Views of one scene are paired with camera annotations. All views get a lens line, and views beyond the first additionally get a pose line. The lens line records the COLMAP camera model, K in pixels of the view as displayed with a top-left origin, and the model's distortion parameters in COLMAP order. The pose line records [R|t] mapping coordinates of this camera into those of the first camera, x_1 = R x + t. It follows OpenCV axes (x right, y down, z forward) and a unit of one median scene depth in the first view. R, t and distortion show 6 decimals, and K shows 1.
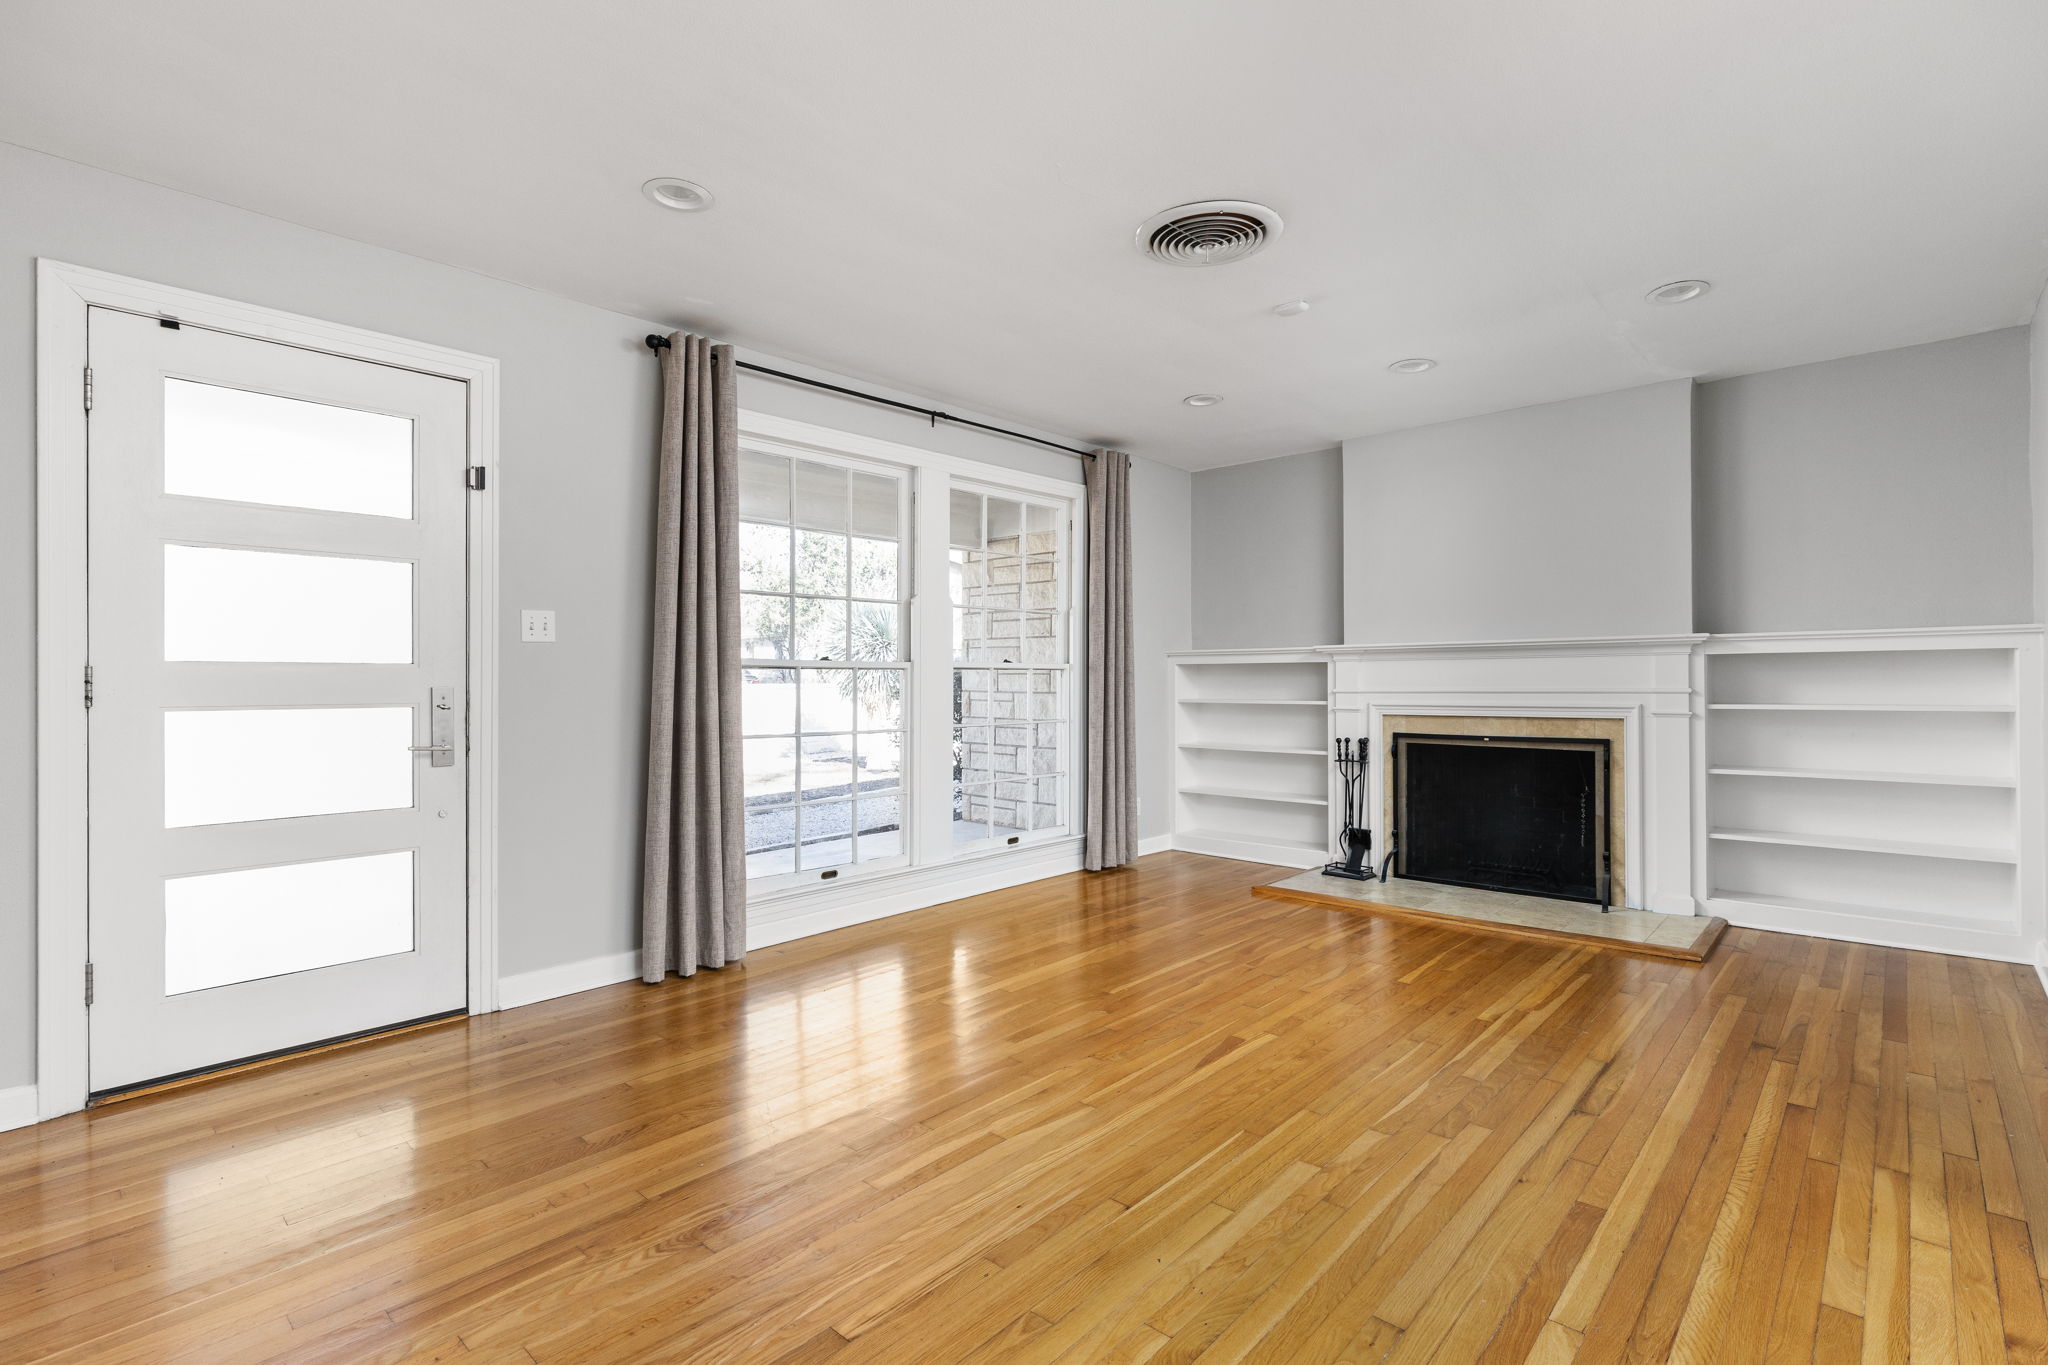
lens RADIAL K [[972.7, 0, 1019.7], [0, 972.7, 679.9], [0, 0, 1]] dist [0.022484, 0.000299]
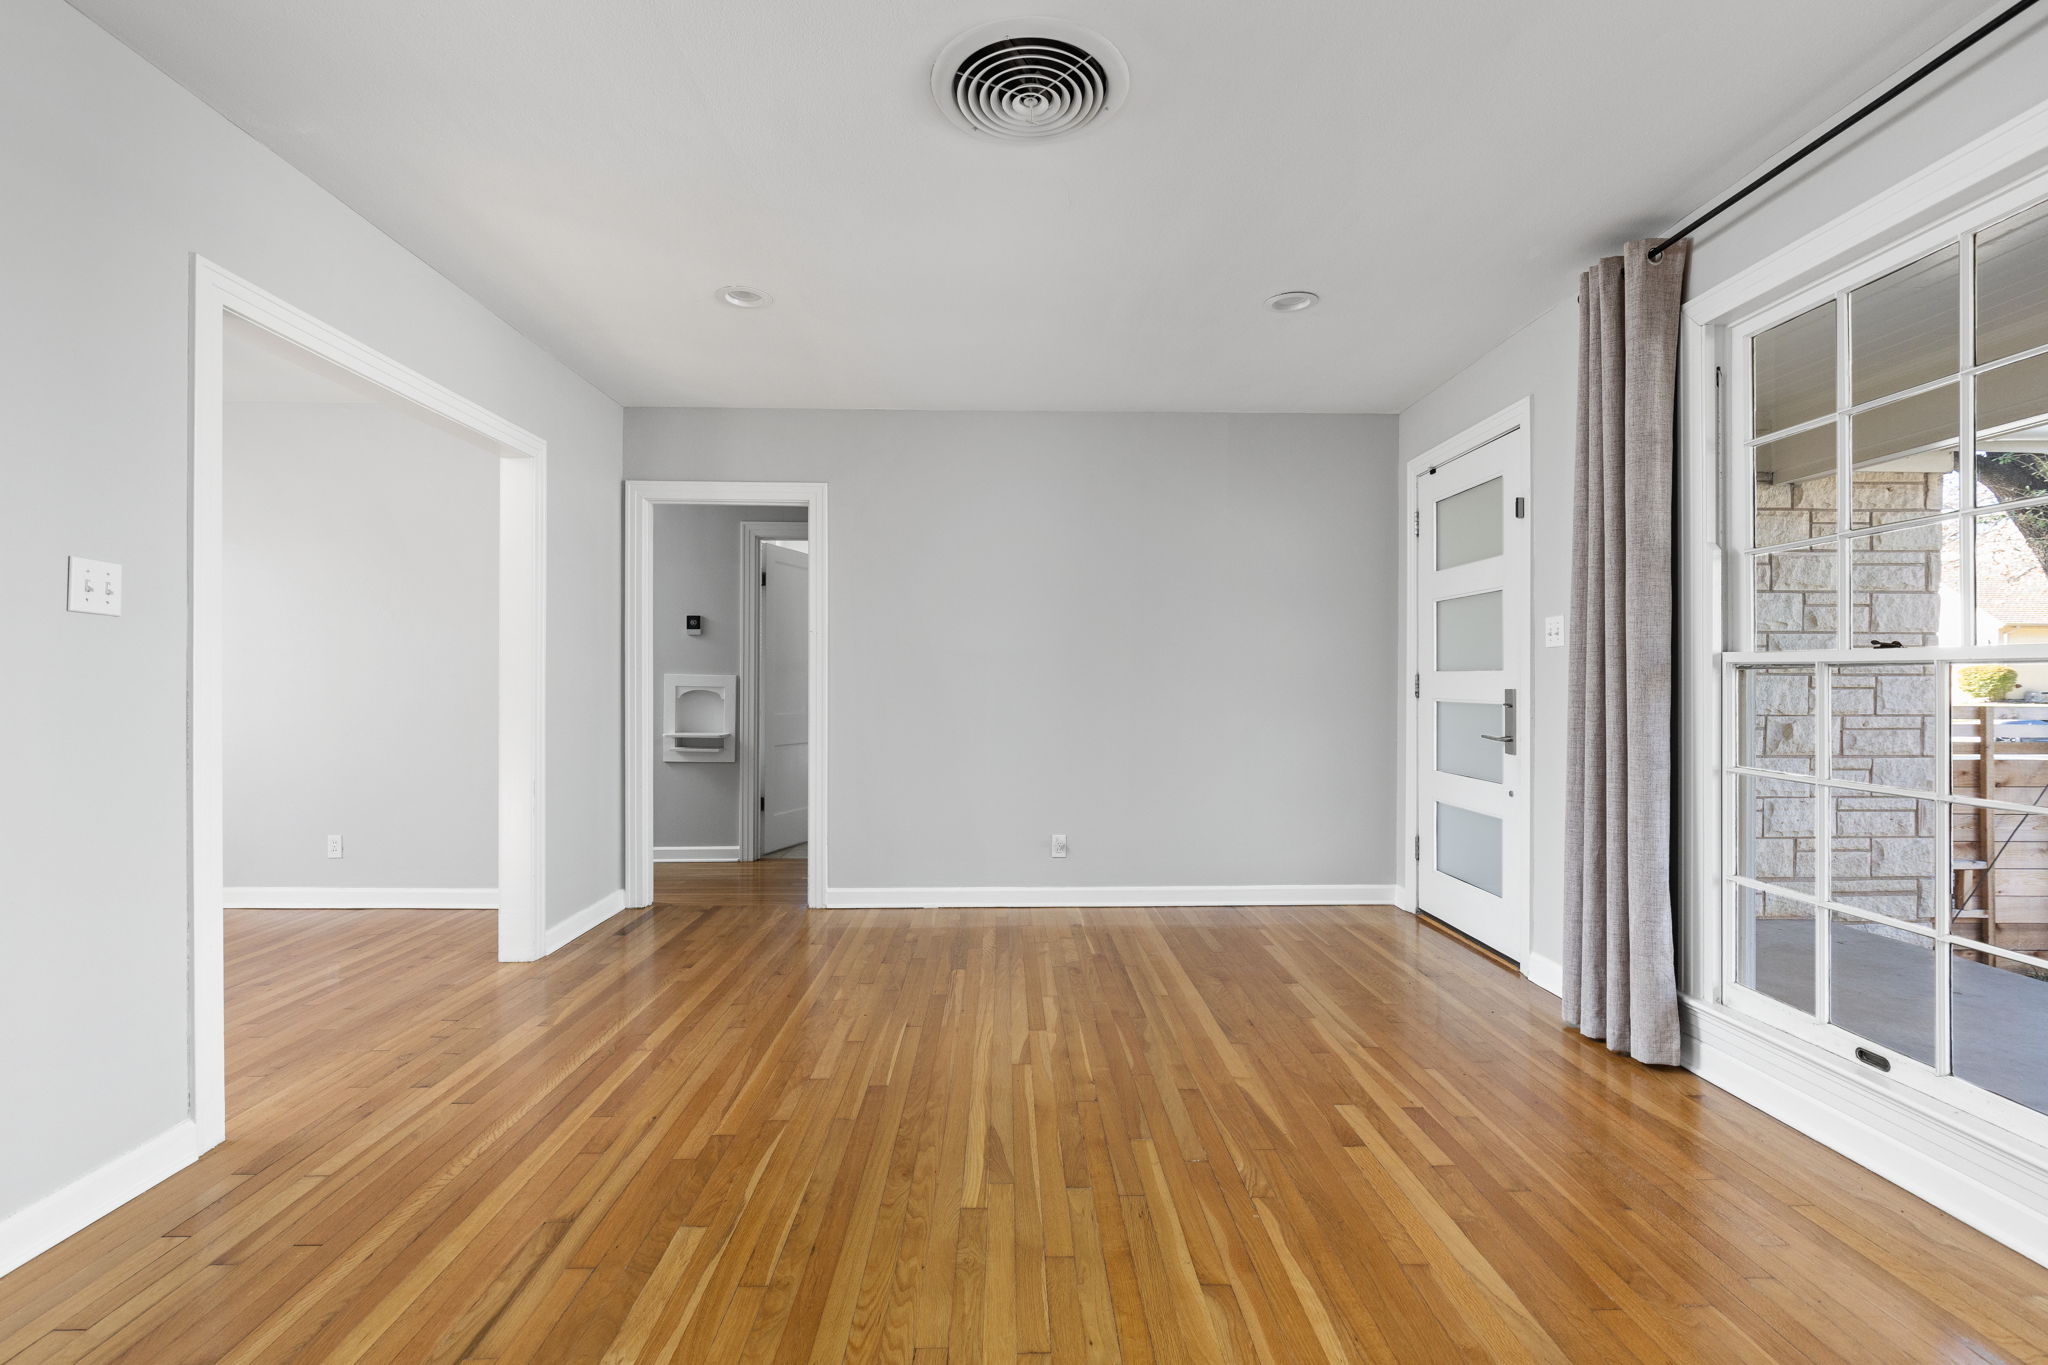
lens RADIAL K [[972.7, 0, 1020.9], [0, 972.7, 680.1], [0, 0, 1]] dist [0.022484, 0.000299]
pose [[-0.728316, 0.001667, -0.685240, 0.924485], [0.001164, 0.999999, 0.001195, -0.007520], [0.685241, 0.000073, -0.728317, 2.005666]]
